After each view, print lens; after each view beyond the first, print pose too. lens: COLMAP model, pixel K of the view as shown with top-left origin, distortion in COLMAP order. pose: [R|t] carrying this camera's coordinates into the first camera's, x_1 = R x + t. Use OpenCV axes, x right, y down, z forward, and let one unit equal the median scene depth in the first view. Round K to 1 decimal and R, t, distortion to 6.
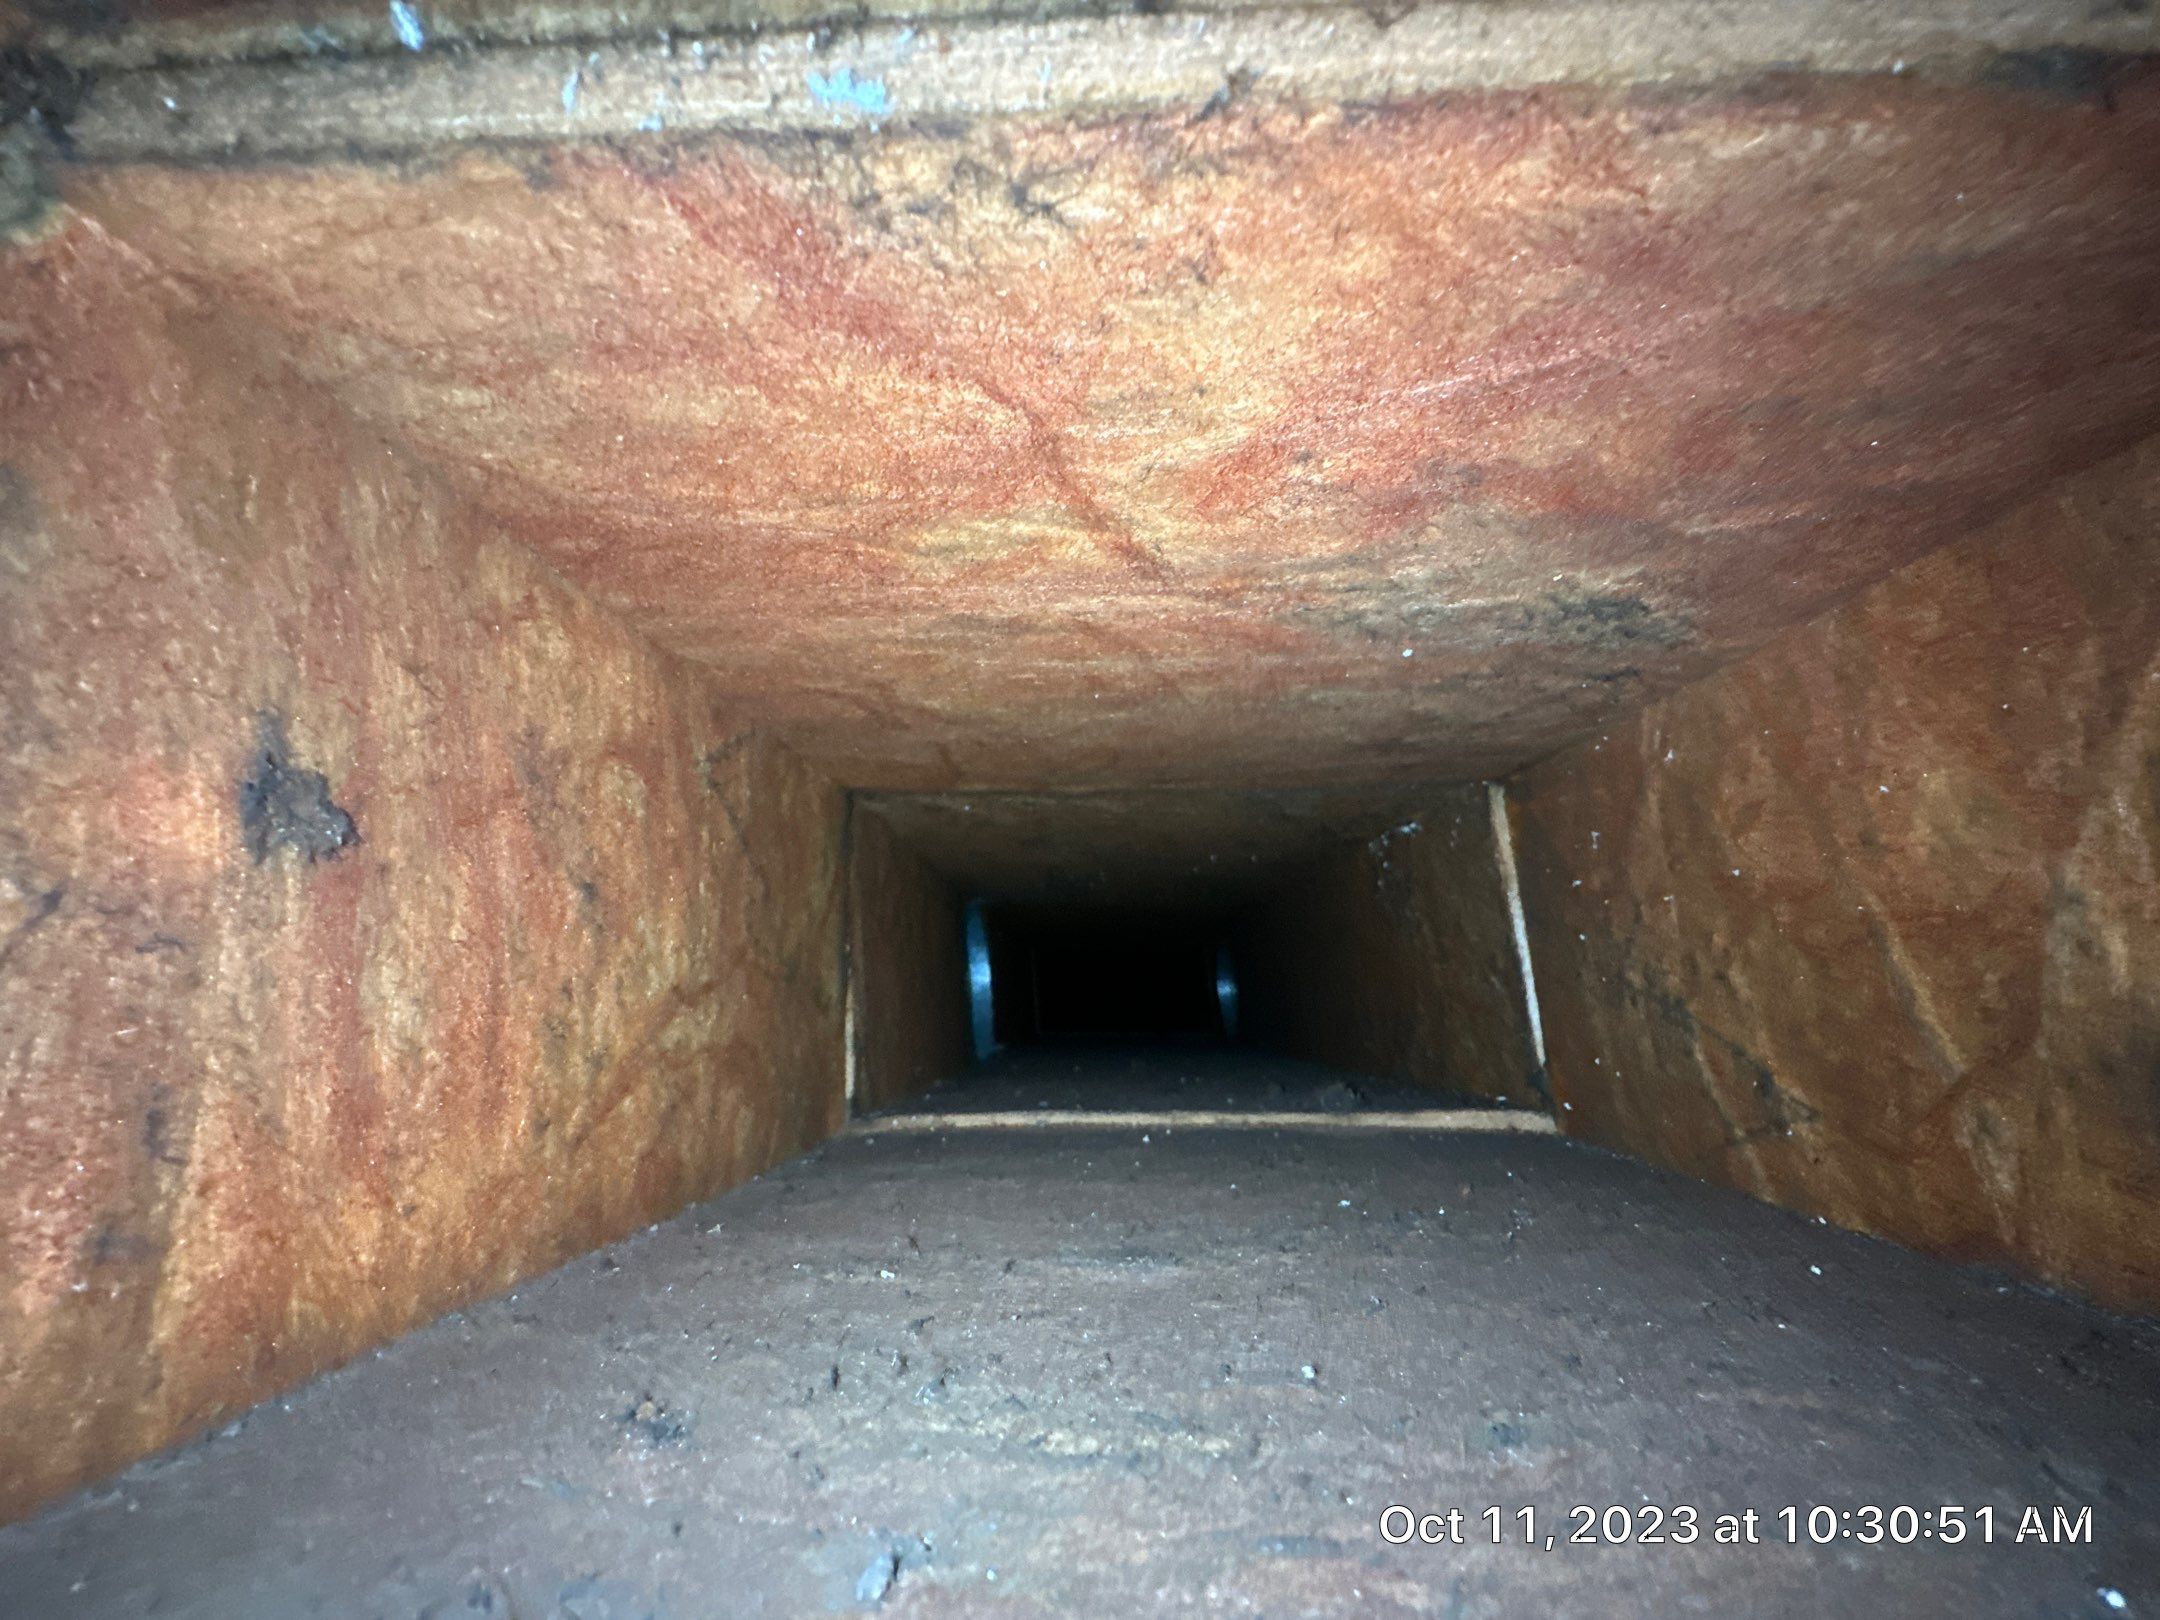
lens RADIAL K [[853.3, 0, 1026.5], [0, 853.3, 780.6], [0, 0, 1]] dist [-0.002214, -0.001004]
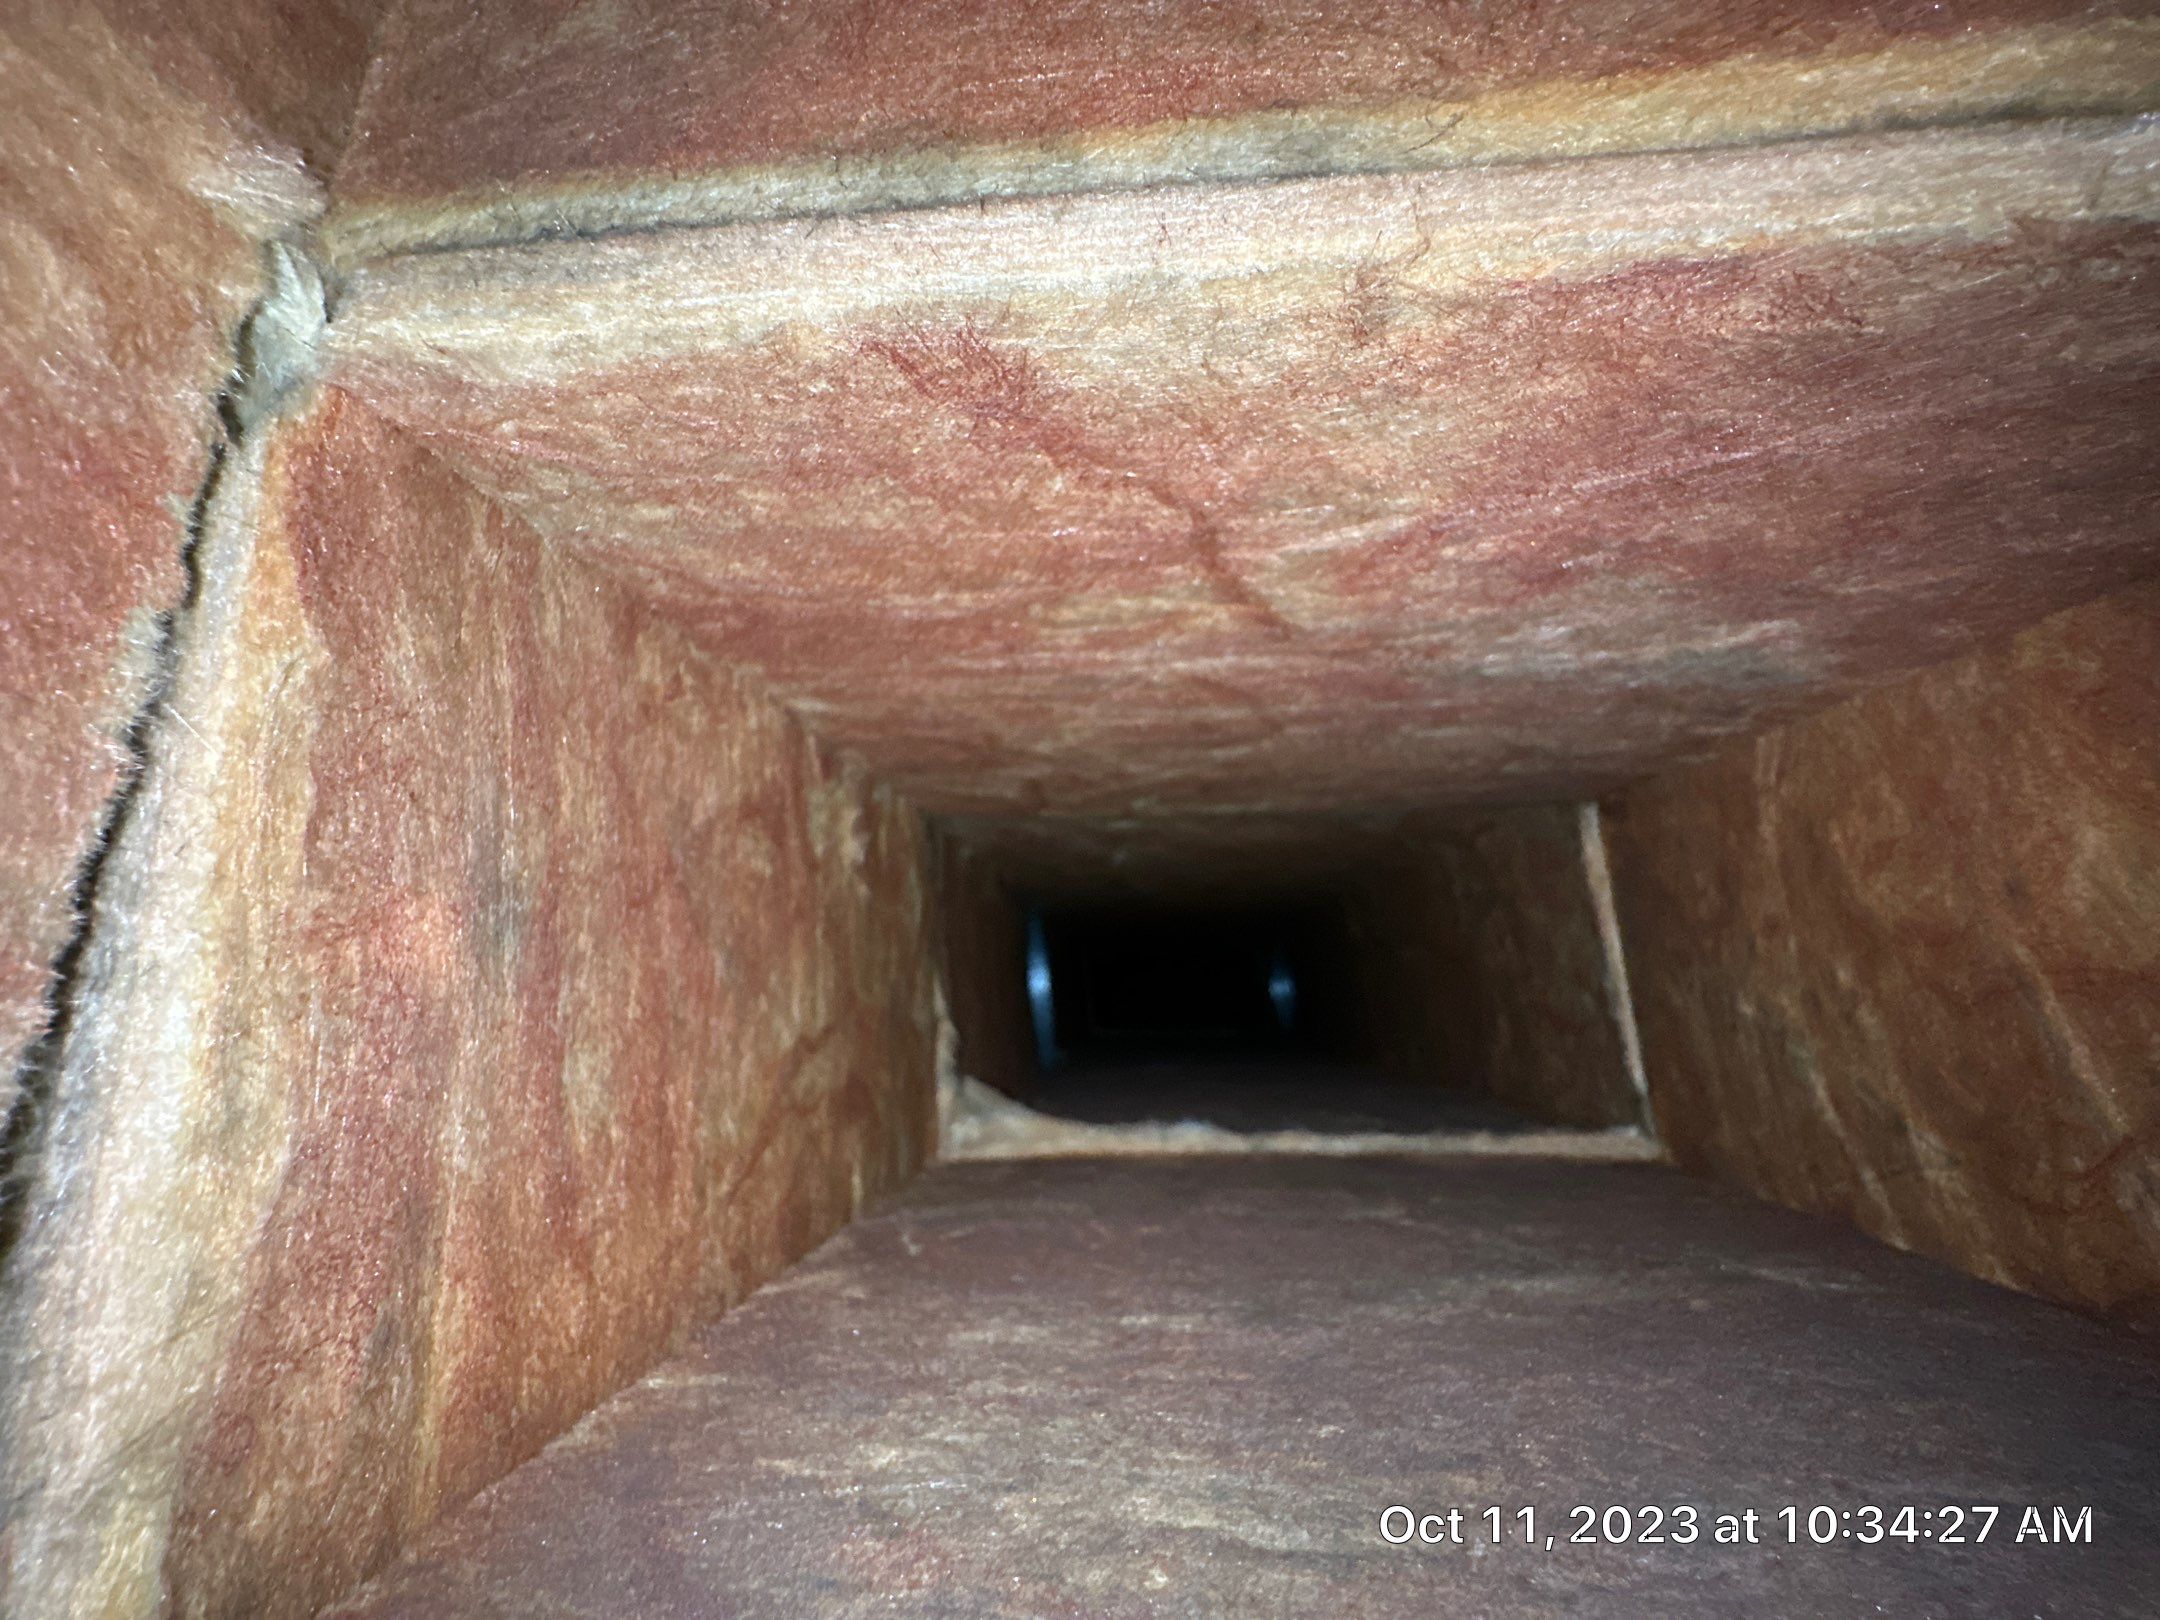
lens RADIAL K [[853.3, 0, 1072.9], [0, 853.3, 814.8], [0, 0, 1]] dist [-0.002214, -0.001004]
pose [[0.999255, -0.015584, -0.035313, -0.083276], [0.016121, 0.999758, 0.014966, -0.065242], [0.035072, -0.015524, 0.999264, -0.020954]]
